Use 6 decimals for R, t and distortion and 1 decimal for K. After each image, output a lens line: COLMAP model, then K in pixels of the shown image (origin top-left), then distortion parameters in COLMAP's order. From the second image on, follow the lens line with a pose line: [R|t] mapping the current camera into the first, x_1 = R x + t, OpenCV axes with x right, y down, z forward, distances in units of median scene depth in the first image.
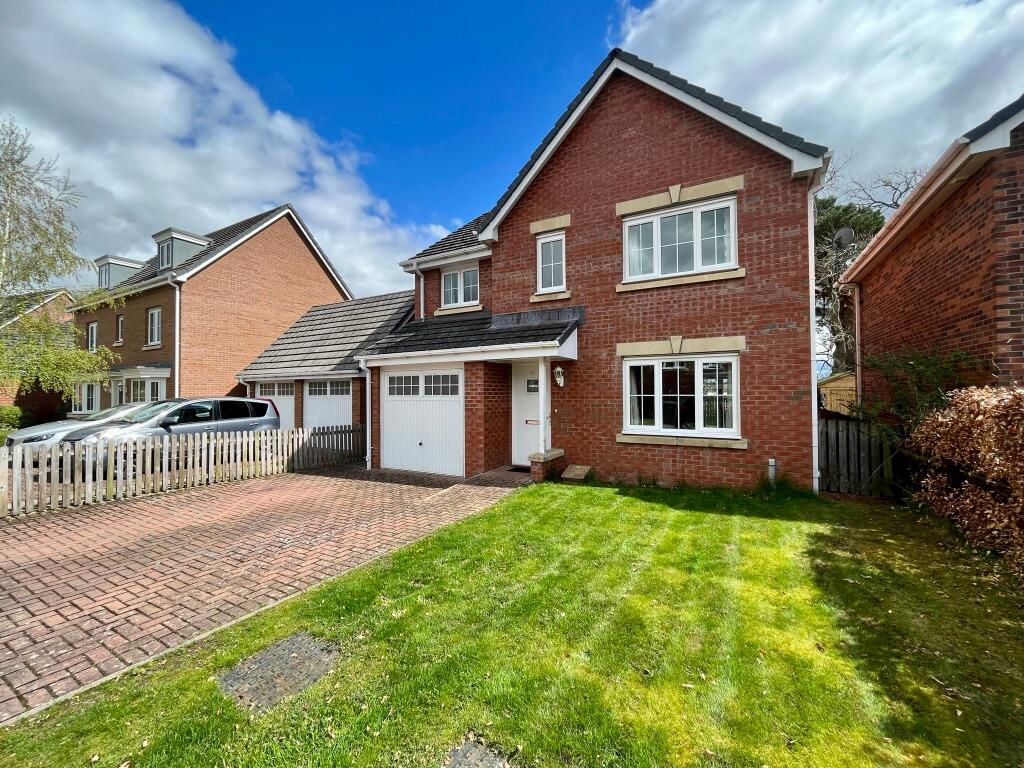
lens RADIAL K [[420.8, 0, 503.5], [0, 420.8, 387.1], [0, 0, 1]] dist [0.000277, -0.001352]
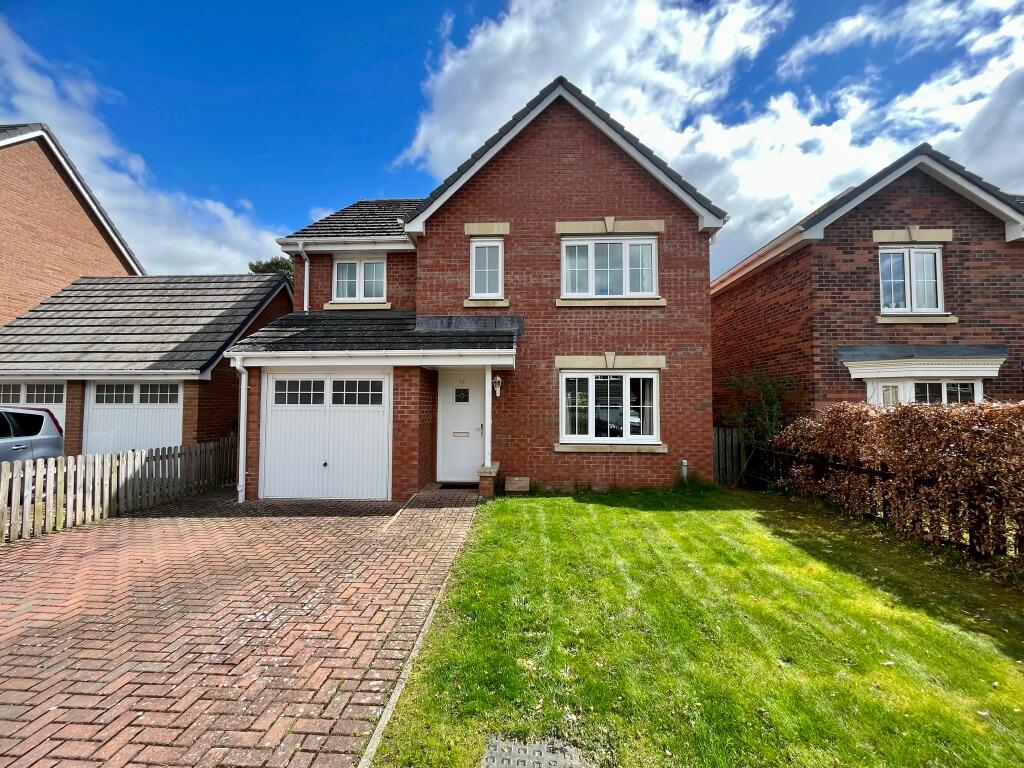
lens RADIAL K [[420.8, 0, 511.1], [0, 420.8, 386.8], [0, 0, 1]] dist [0.000277, -0.001352]
pose [[0.892553, 0.028656, 0.450030, -0.301779], [-0.015231, 0.999325, -0.033424, 0.008874], [-0.450685, 0.022978, 0.892387, 0.135519]]
